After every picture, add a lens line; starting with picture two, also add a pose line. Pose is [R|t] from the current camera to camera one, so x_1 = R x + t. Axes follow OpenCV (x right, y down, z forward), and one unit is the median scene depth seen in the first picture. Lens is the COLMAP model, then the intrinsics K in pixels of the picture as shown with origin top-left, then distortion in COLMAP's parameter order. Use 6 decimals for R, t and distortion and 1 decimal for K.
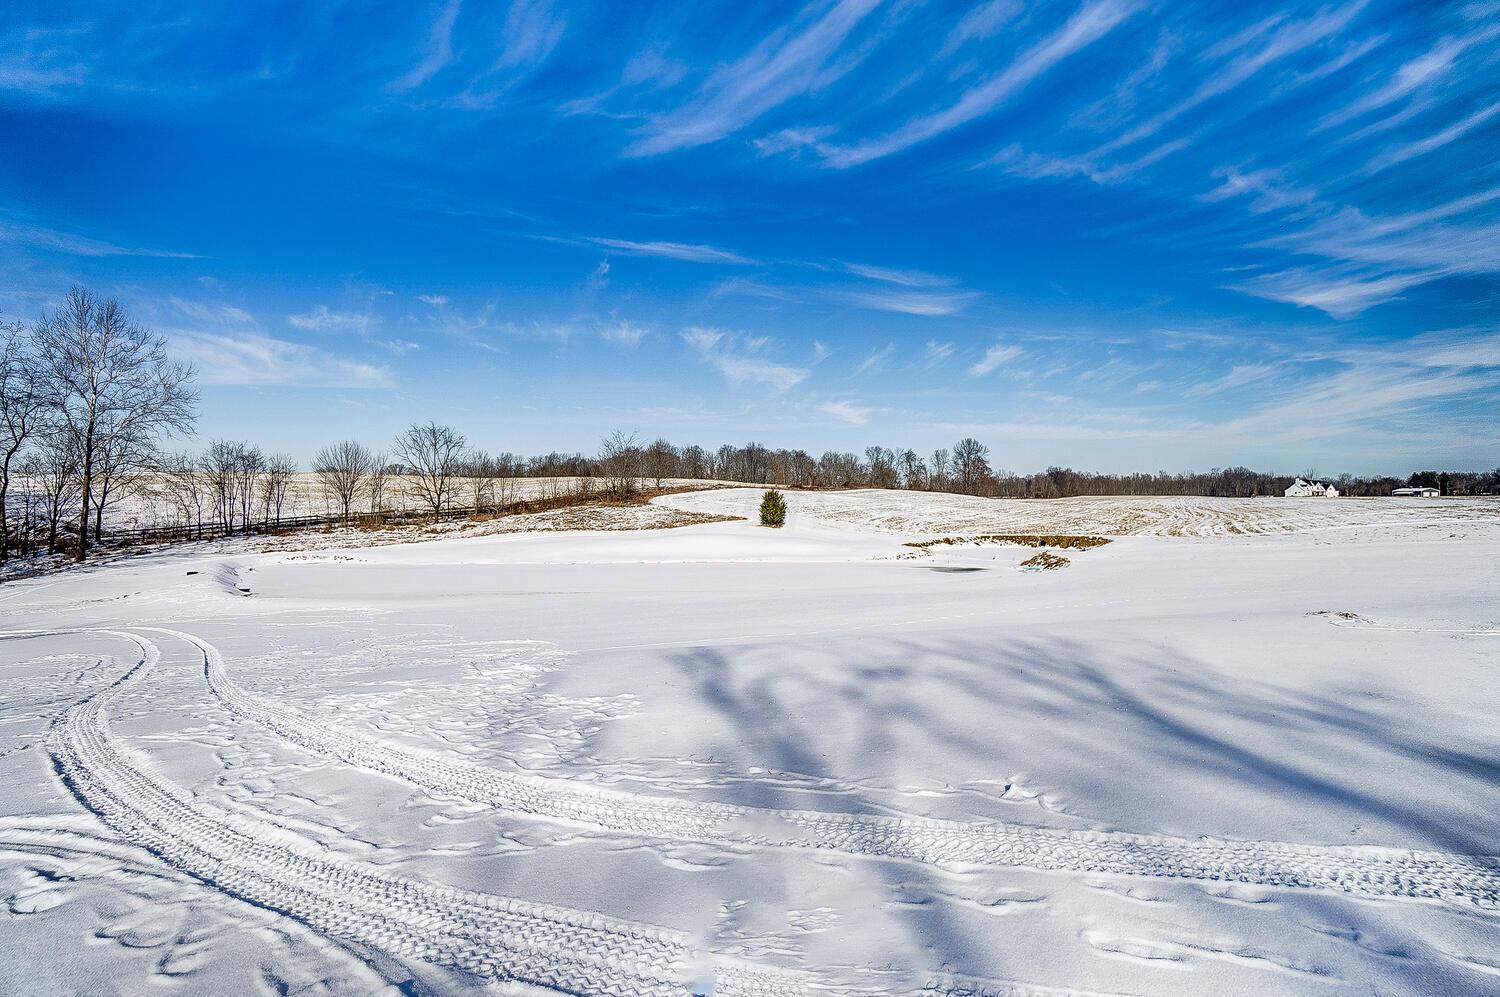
lens RADIAL K [[653.0, 0, 750.5], [0, 653.0, 495.7], [0, 0, 1]] dist [0.000559, 0.000338]
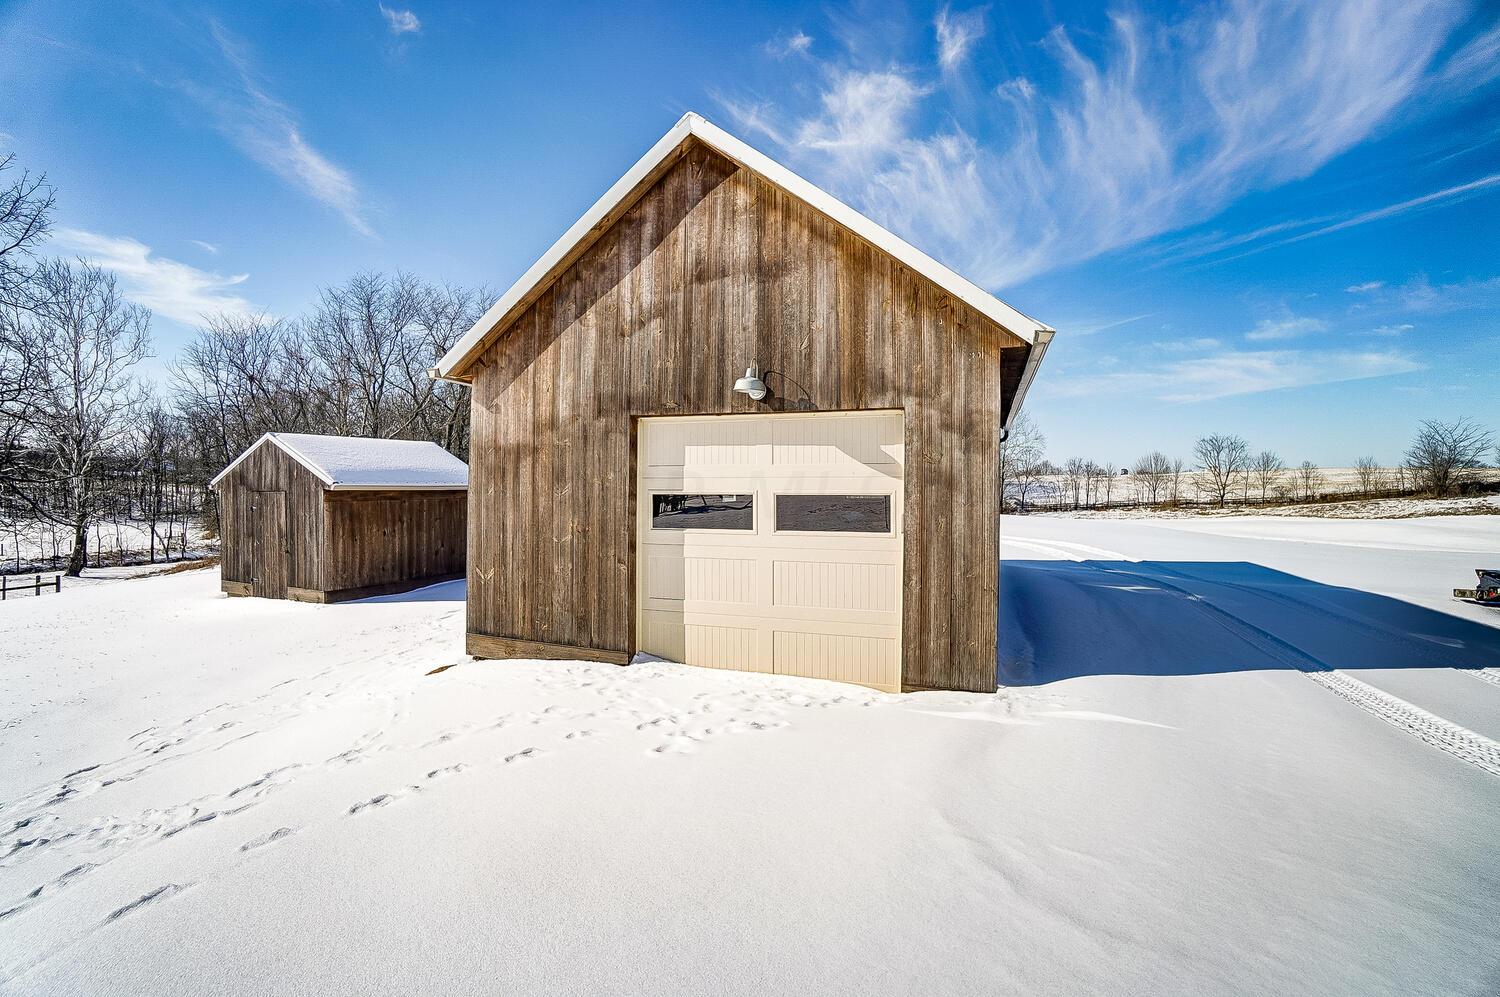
lens RADIAL K [[653.0, 0, 751.2], [0, 653.0, 494.3], [0, 0, 1]] dist [0.000559, 0.000338]
pose [[0.174924, 0.006955, -0.984557, 0.670463], [-0.001439, 0.999976, 0.006809, 0.005255], [0.984581, 0.000225, 0.174929, -0.155063]]
